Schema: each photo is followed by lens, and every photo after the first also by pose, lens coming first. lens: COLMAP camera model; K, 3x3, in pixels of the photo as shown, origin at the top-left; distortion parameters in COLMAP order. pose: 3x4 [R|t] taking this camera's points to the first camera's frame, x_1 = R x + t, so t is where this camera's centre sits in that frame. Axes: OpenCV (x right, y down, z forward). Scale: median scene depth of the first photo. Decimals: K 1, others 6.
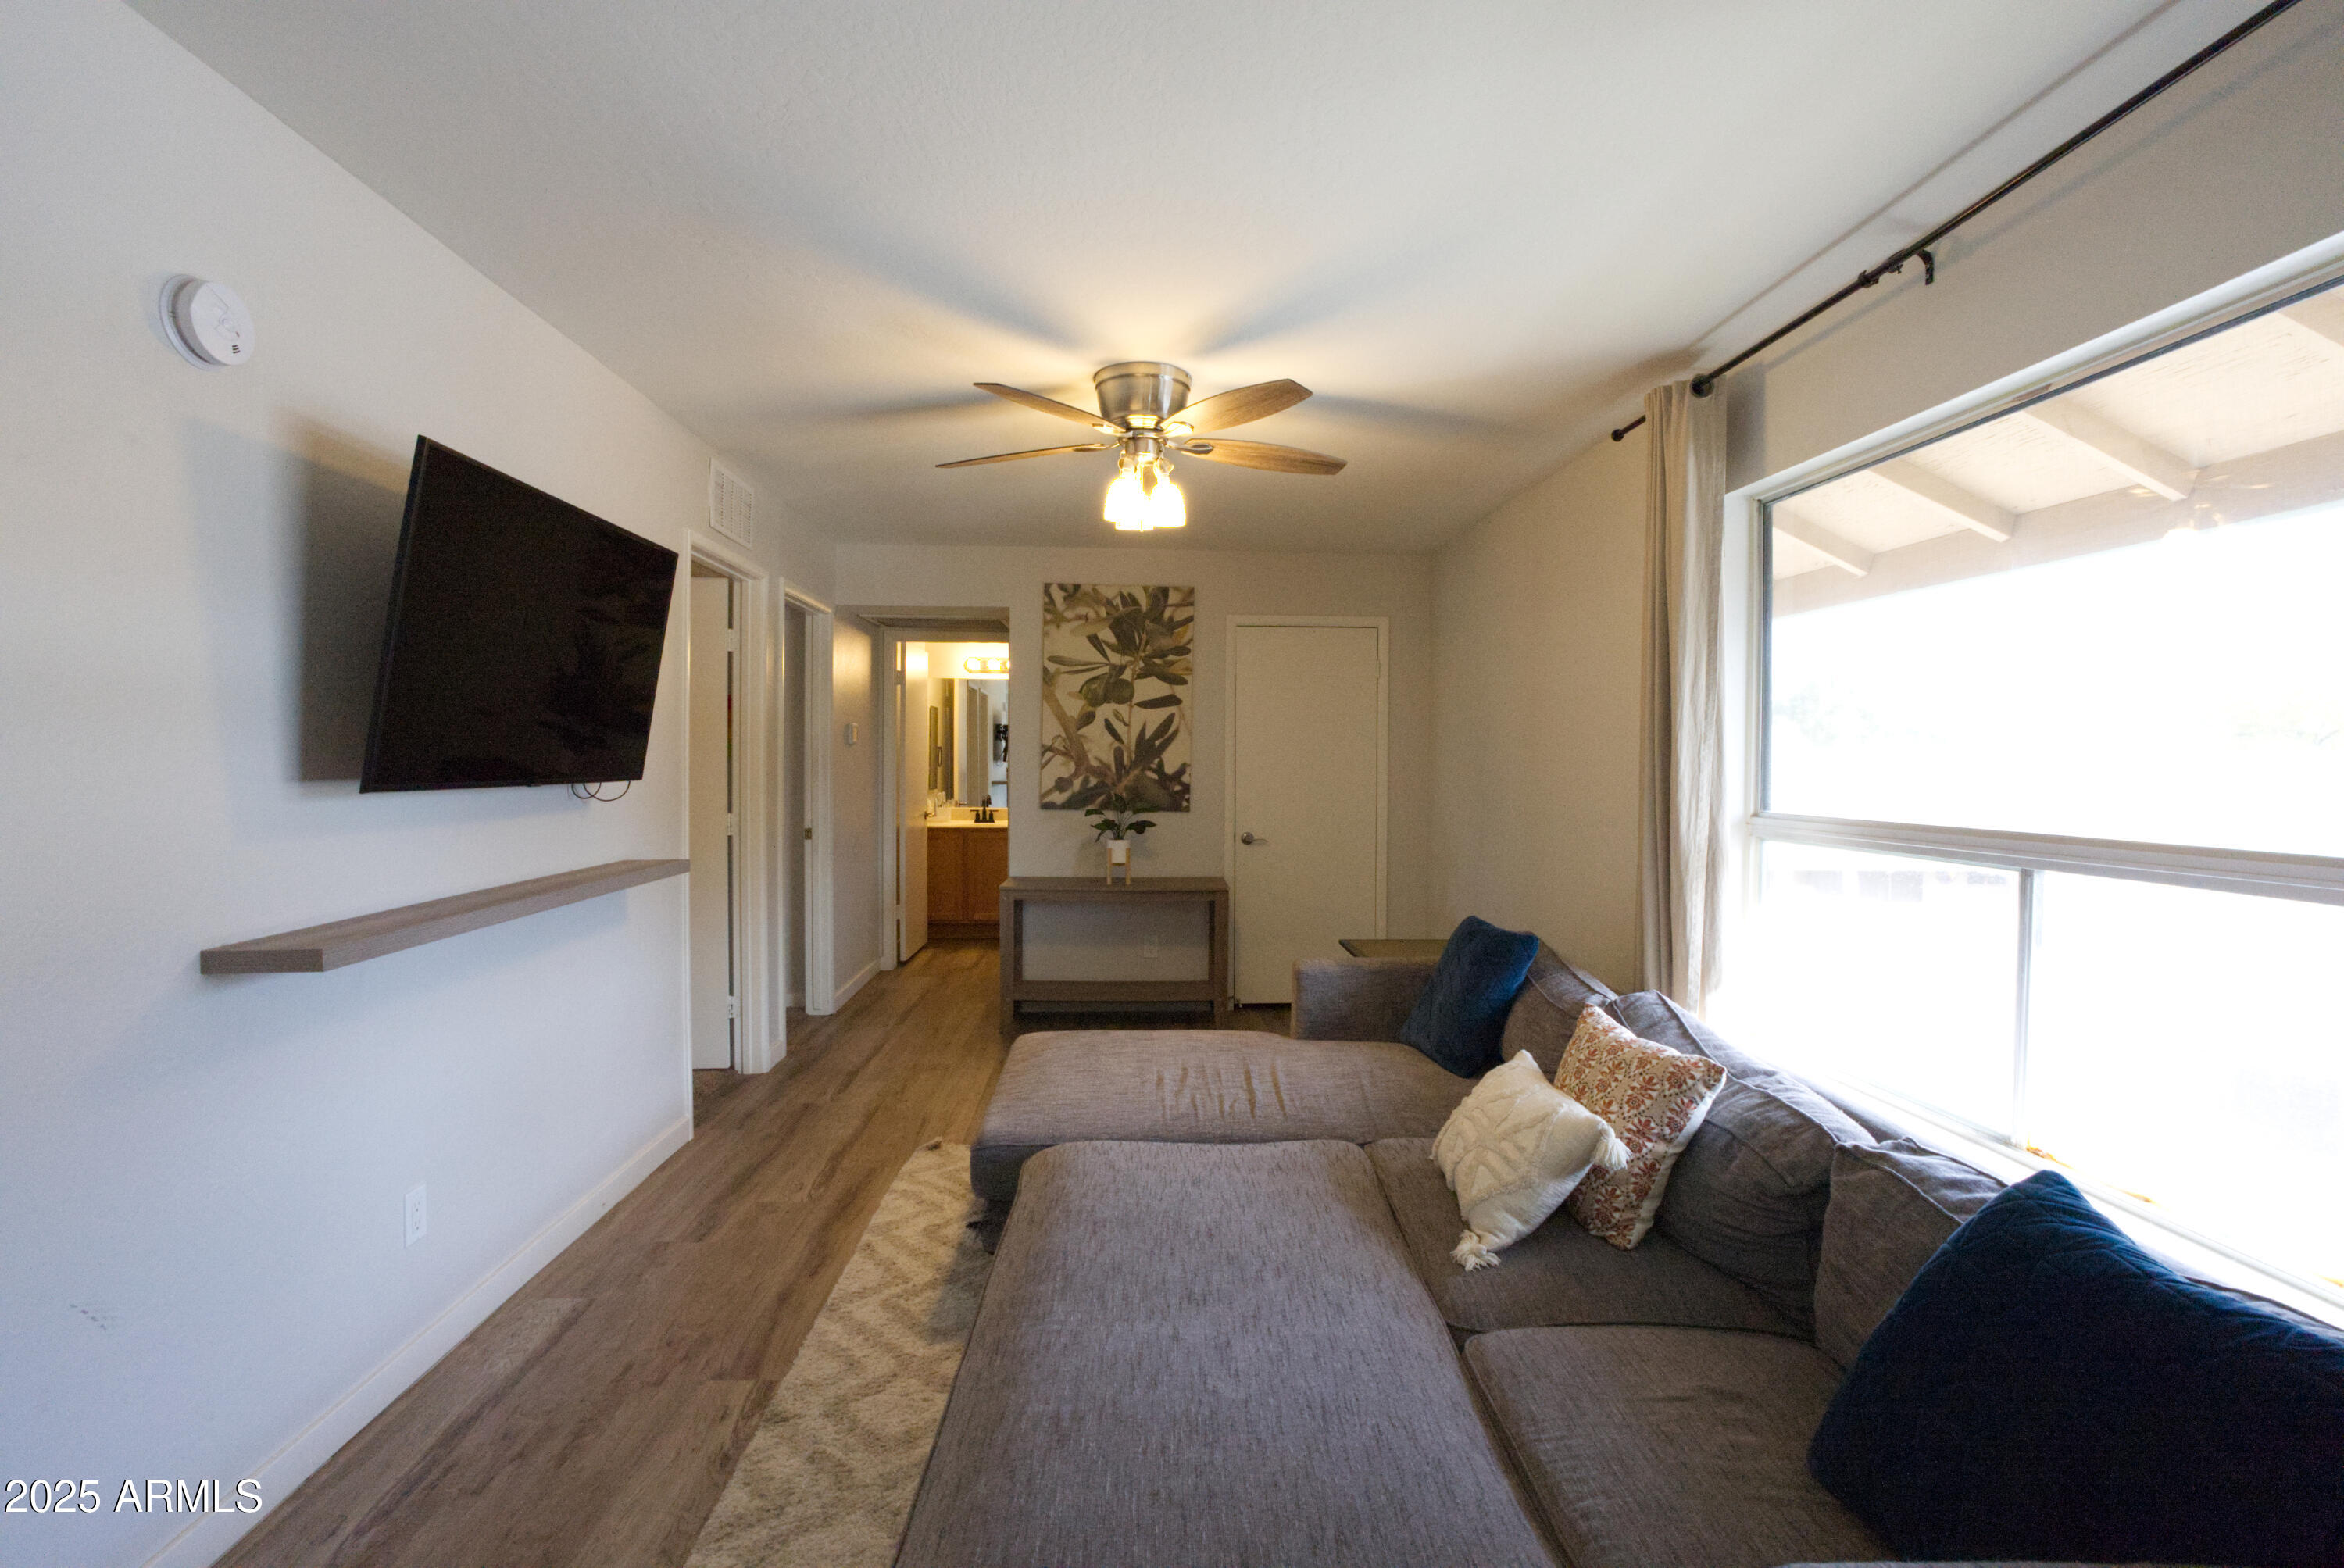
lens RADIAL K [[1085.3, 0, 1175.8], [0, 1085.3, 779.1], [0, 0, 1]] dist [-0.070410, 0.027040]
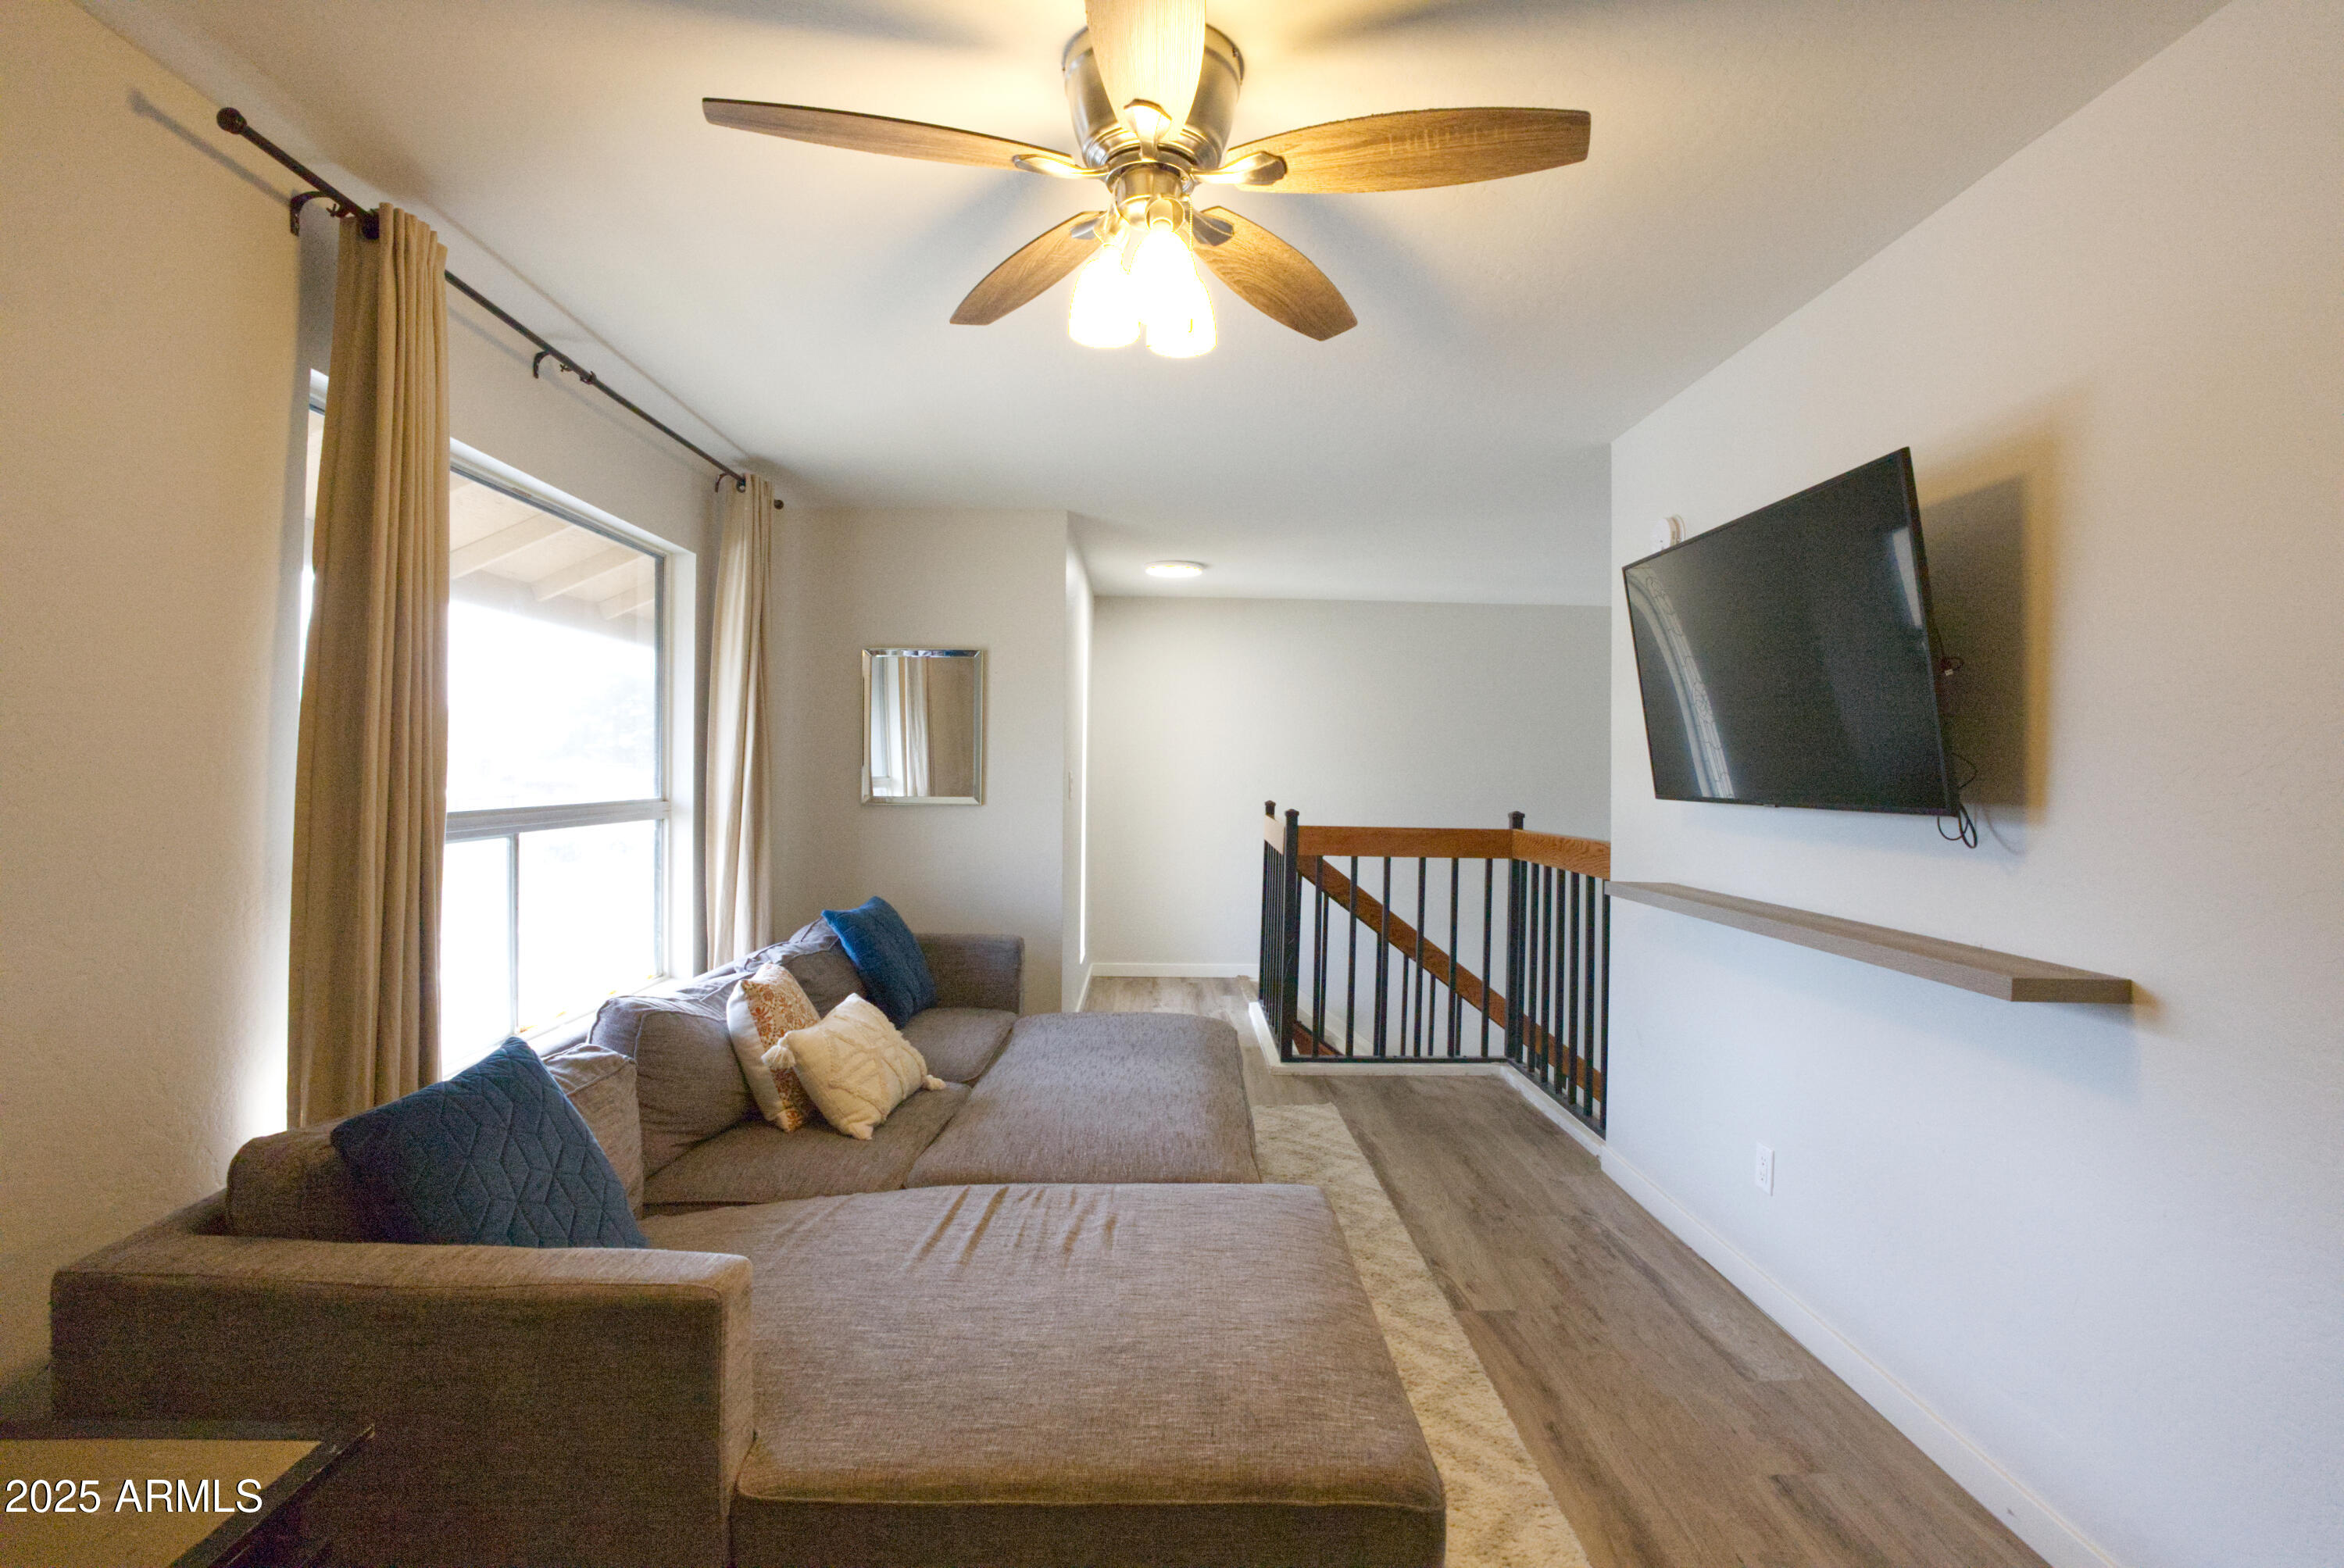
lens RADIAL K [[1085.3, 0, 1175.8], [0, 1085.3, 779.1], [0, 0, 1]] dist [-0.070410, 0.027040]
pose [[-0.999456, -0.019809, 0.026385, -0.035379], [-0.019071, 0.999428, 0.027918, -0.015261], [-0.026923, 0.027399, -0.999262, 0.855334]]
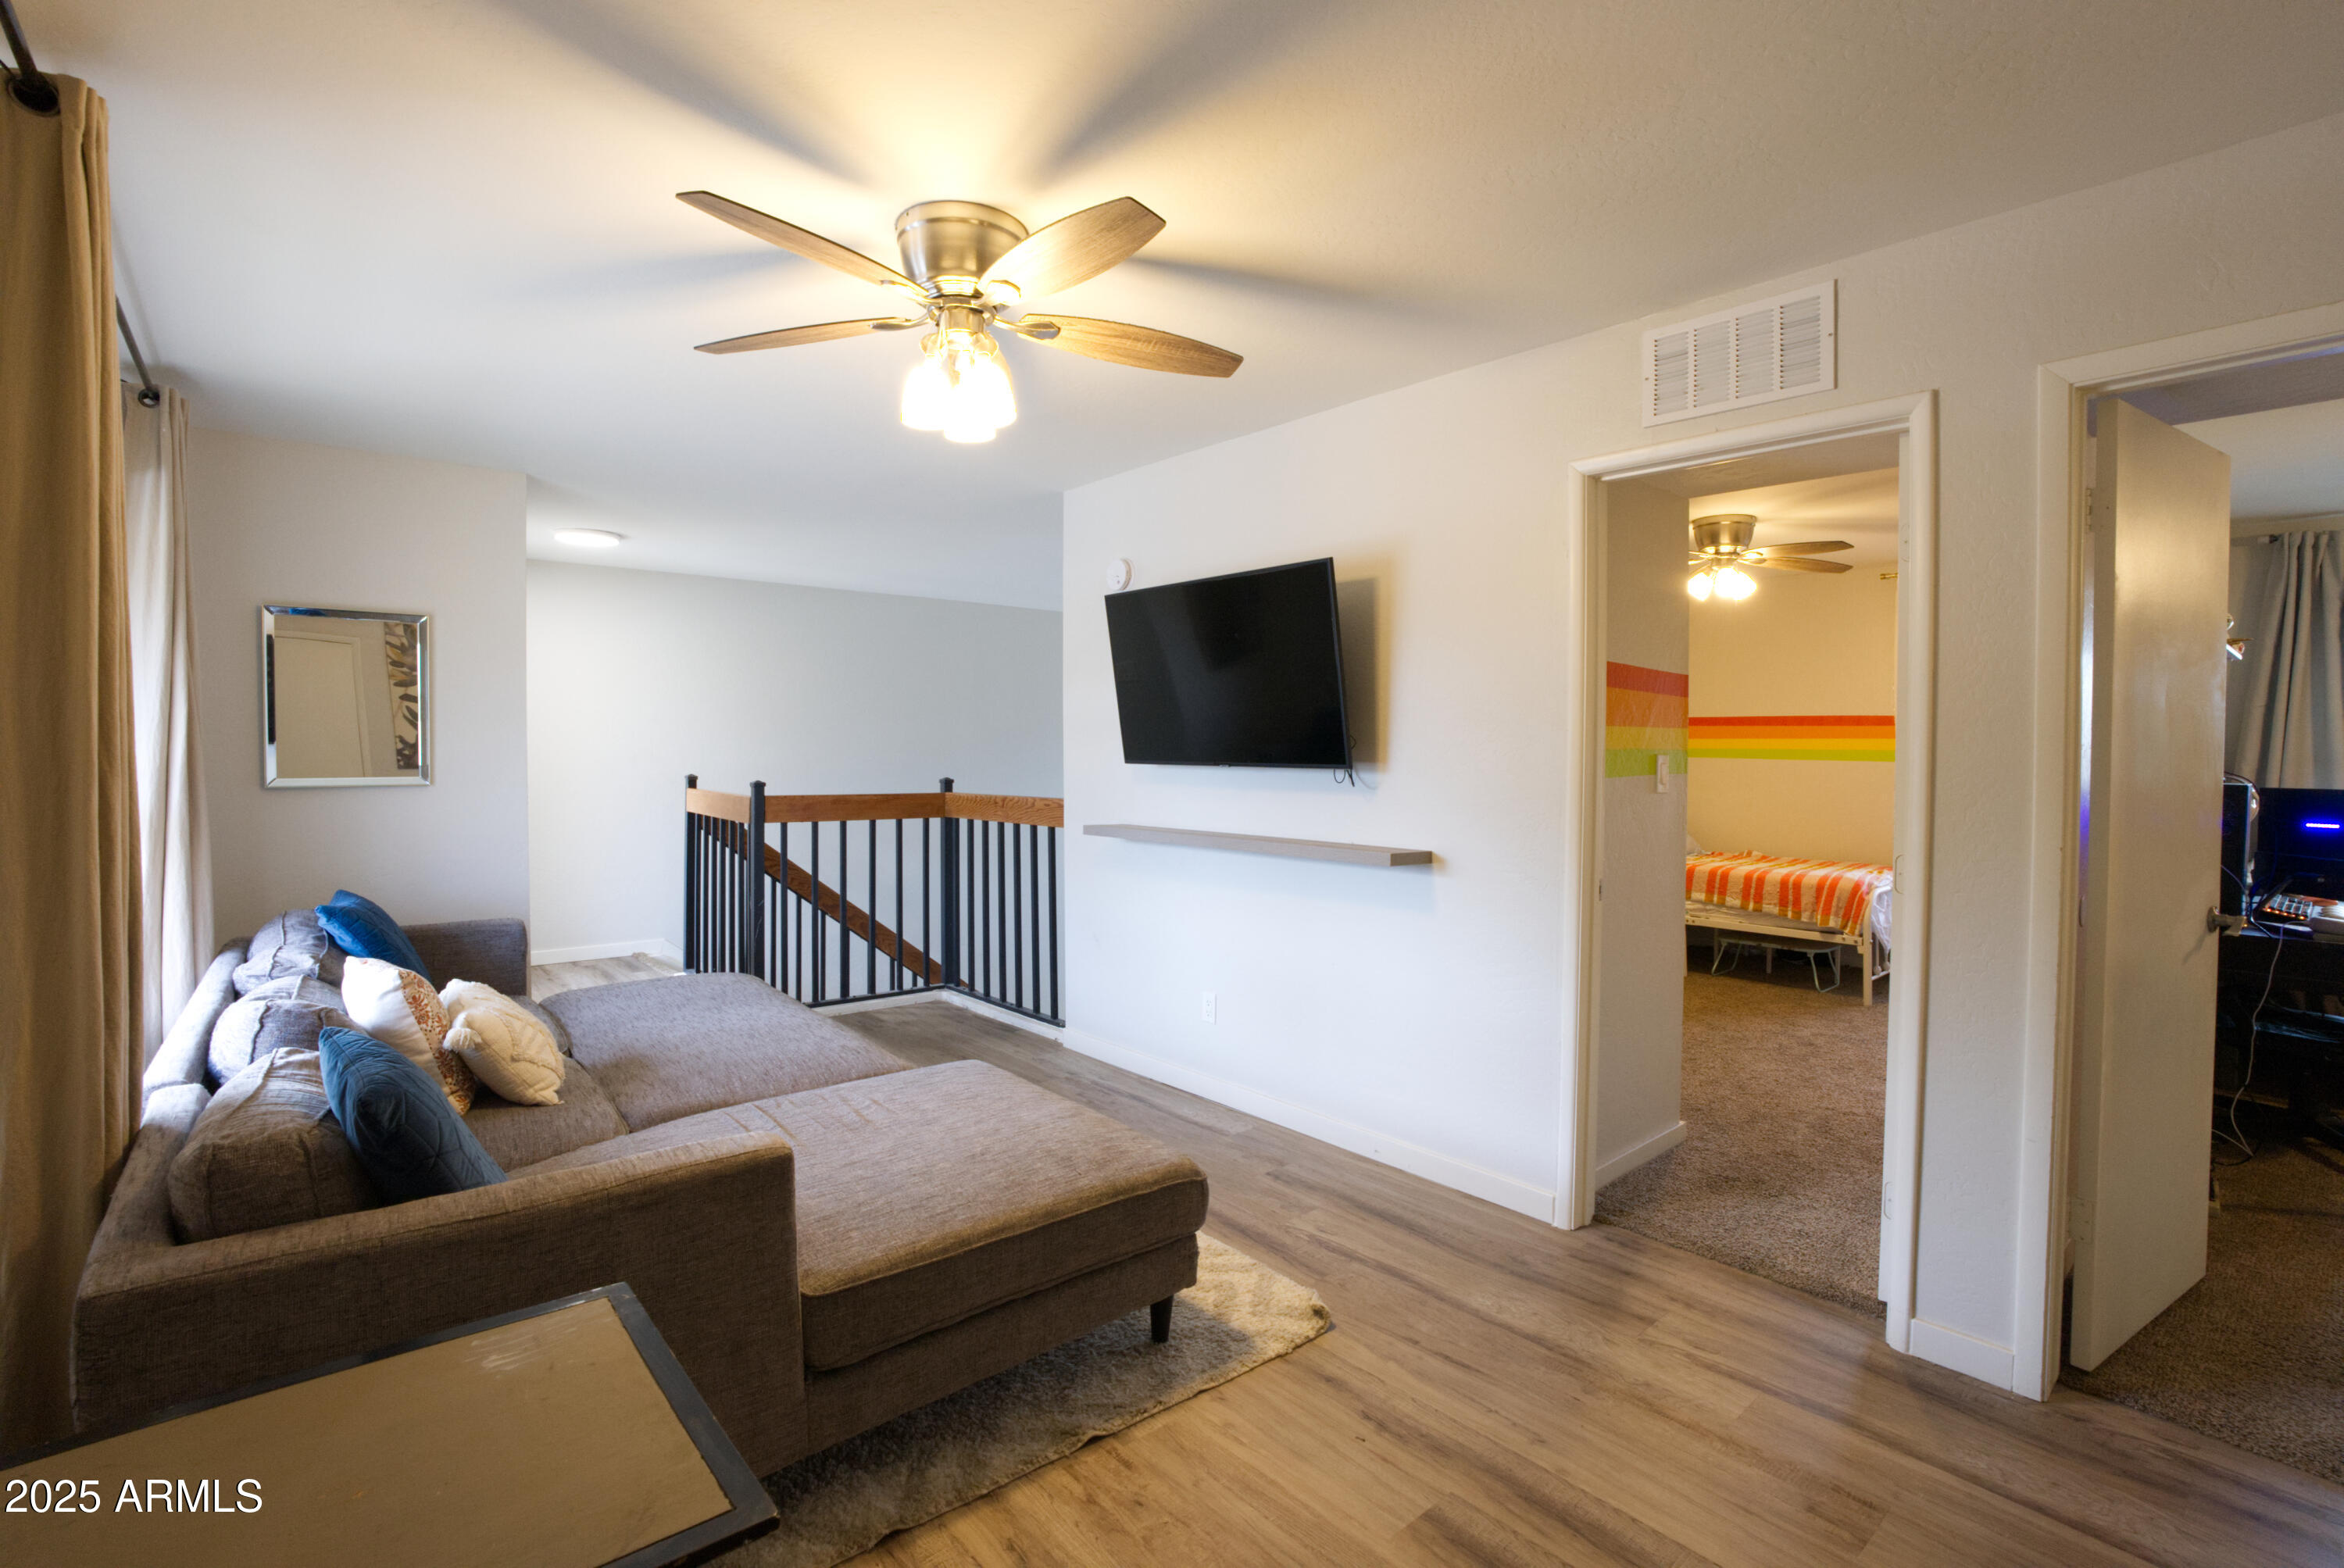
lens RADIAL K [[1085.3, 0, 1175.8], [0, 1085.3, 779.1], [0, 0, 1]] dist [-0.070410, 0.027040]
pose [[-0.792390, 0.005607, -0.609990, 0.167252], [-0.023332, 0.998947, 0.039491, -0.014872], [0.609569, 0.045525, -0.791425, 0.934453]]
